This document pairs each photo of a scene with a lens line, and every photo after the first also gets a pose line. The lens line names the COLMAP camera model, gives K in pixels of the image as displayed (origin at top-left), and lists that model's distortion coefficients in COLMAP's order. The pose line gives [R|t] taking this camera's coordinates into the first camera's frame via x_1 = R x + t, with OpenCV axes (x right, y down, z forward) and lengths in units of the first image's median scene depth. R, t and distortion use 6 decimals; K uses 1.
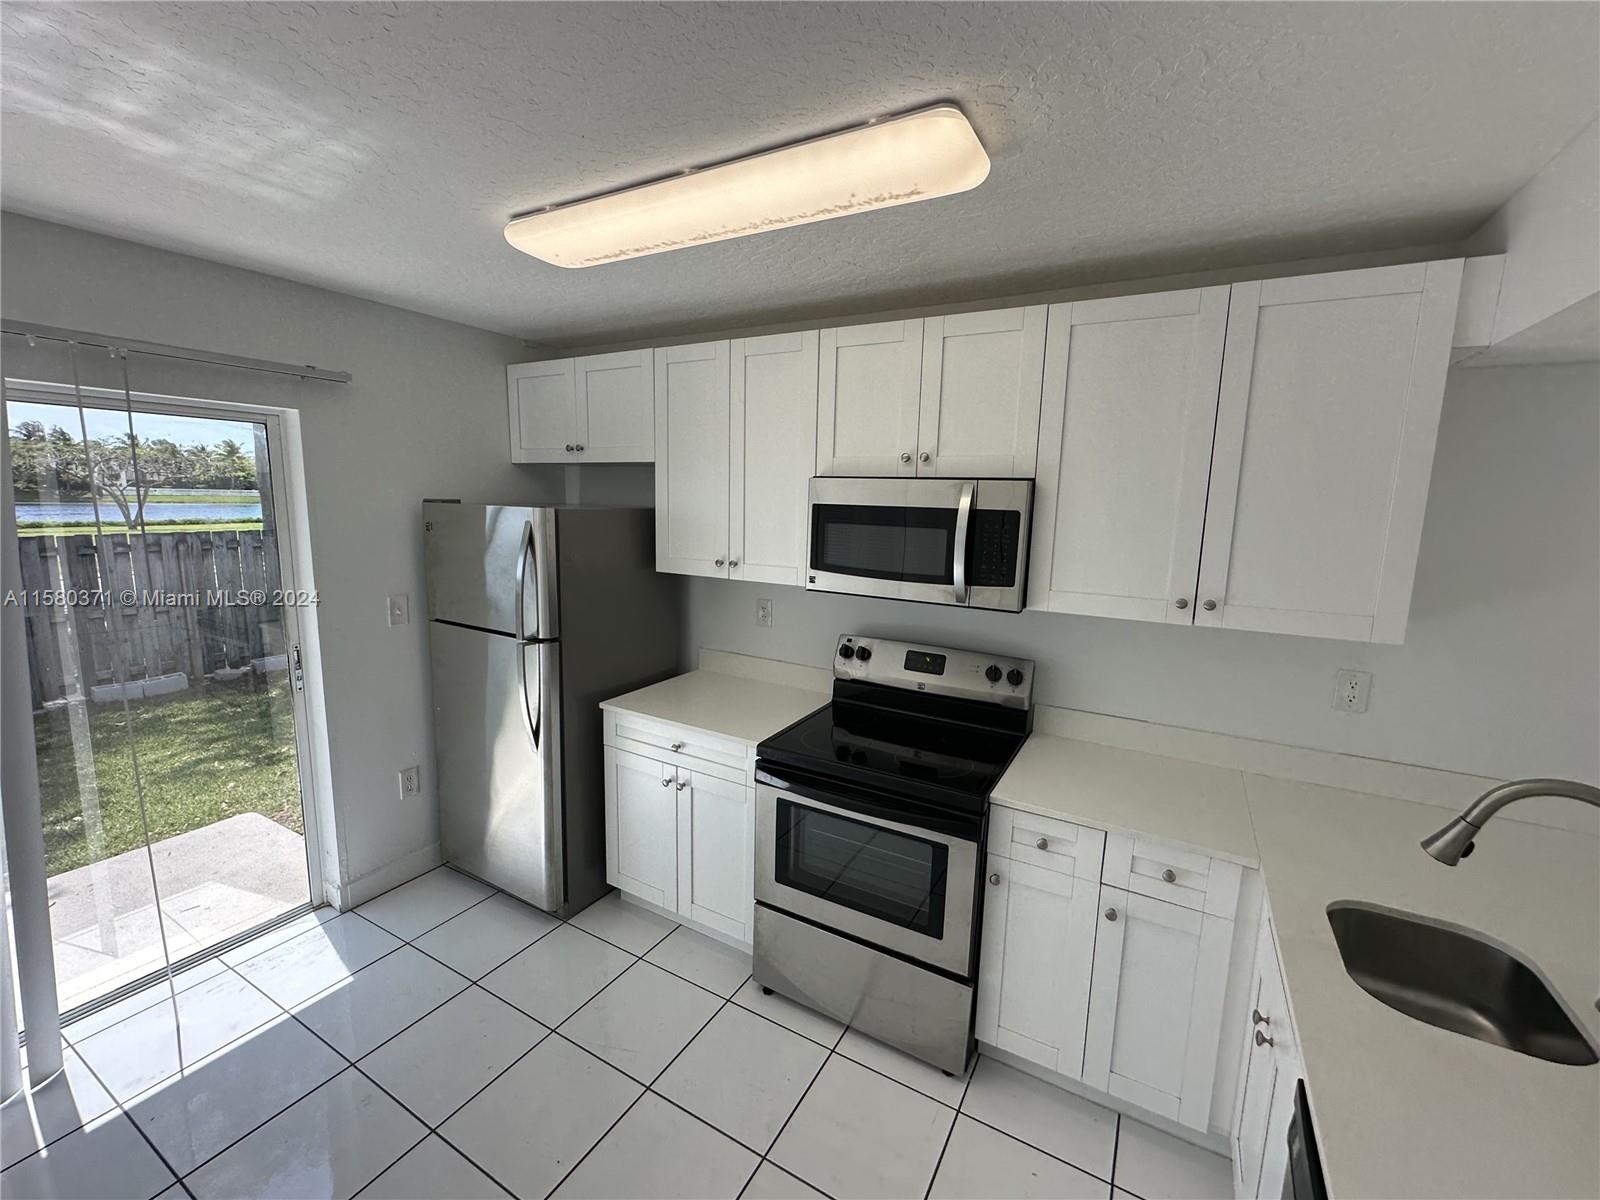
lens RADIAL K [[654.4, 0, 797.5], [0, 654.4, 599.0], [0, 0, 1]] dist [-0.001173, 0.000015]
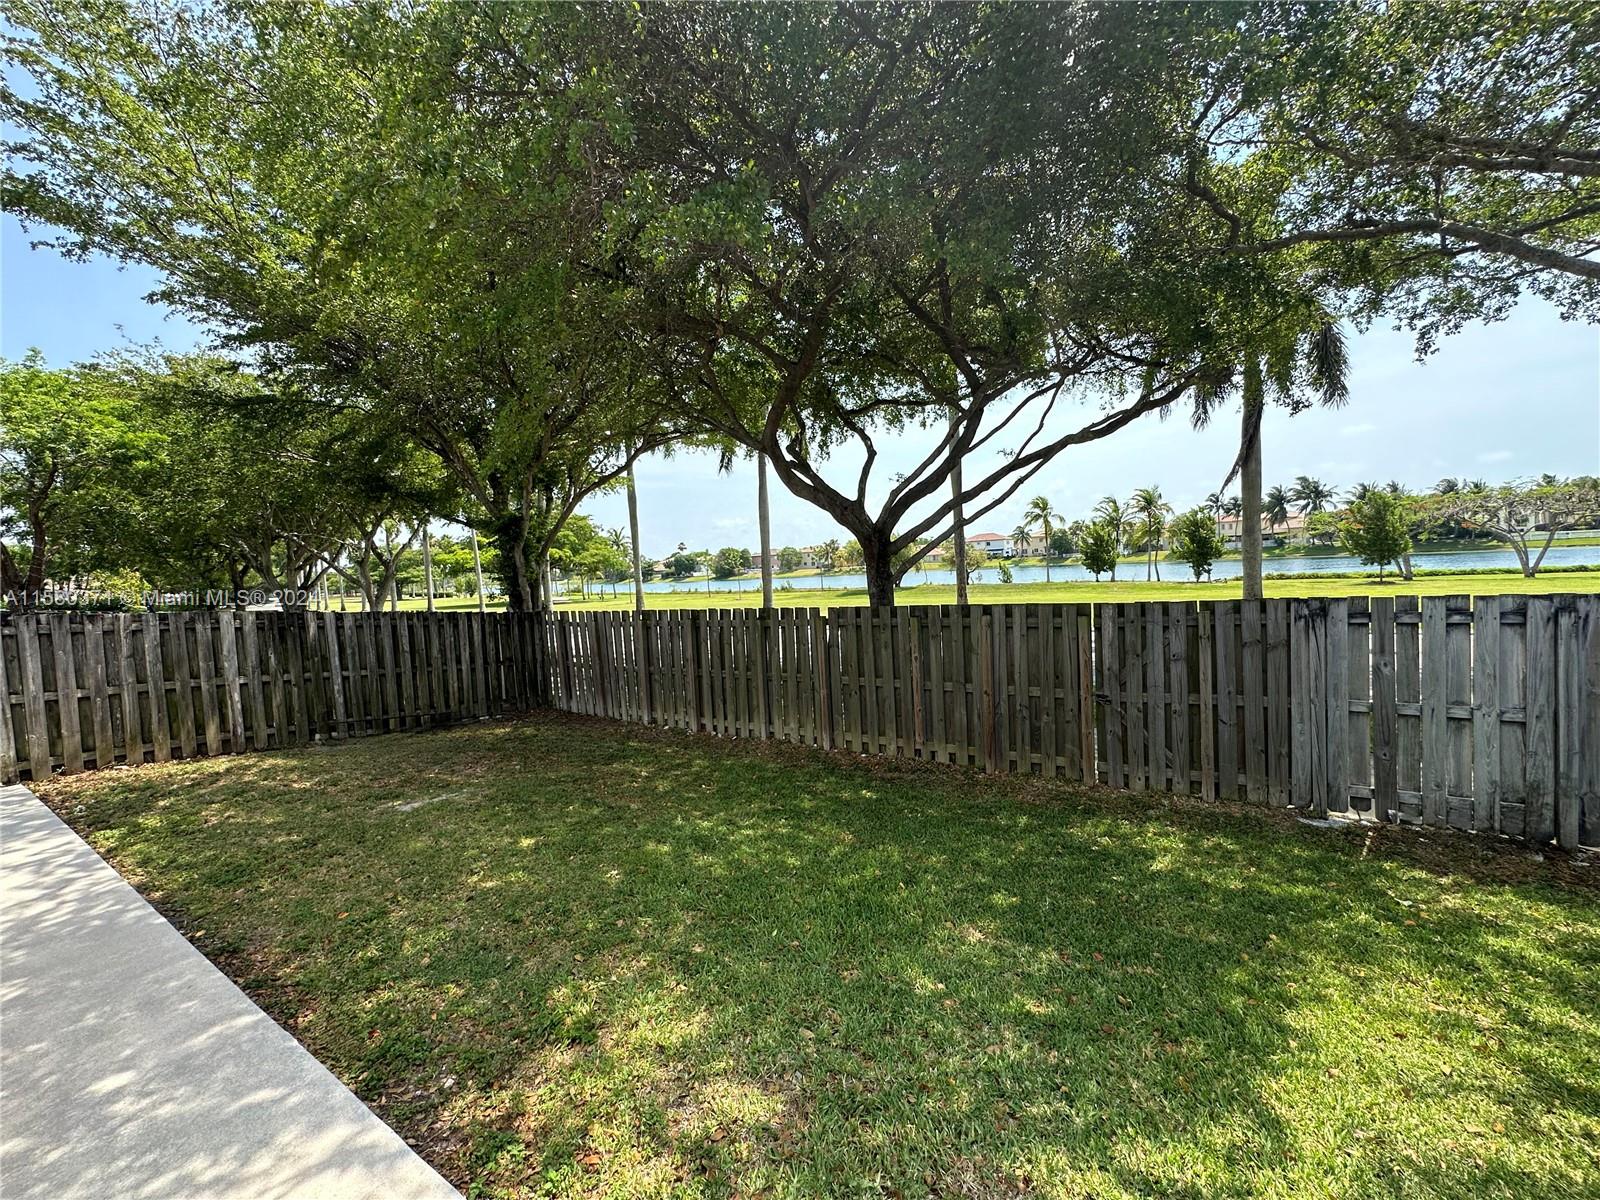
lens RADIAL K [[650.6, 0, 799.7], [0, 650.6, 604.2], [0, 0, 1]] dist [0.001117, 0.000245]
pose [[-0.065689, 0.035466, -0.997210, -0.336715], [-0.098915, 0.994214, 0.041875, -0.050768], [0.992925, 0.101389, -0.061801, 0.376528]]
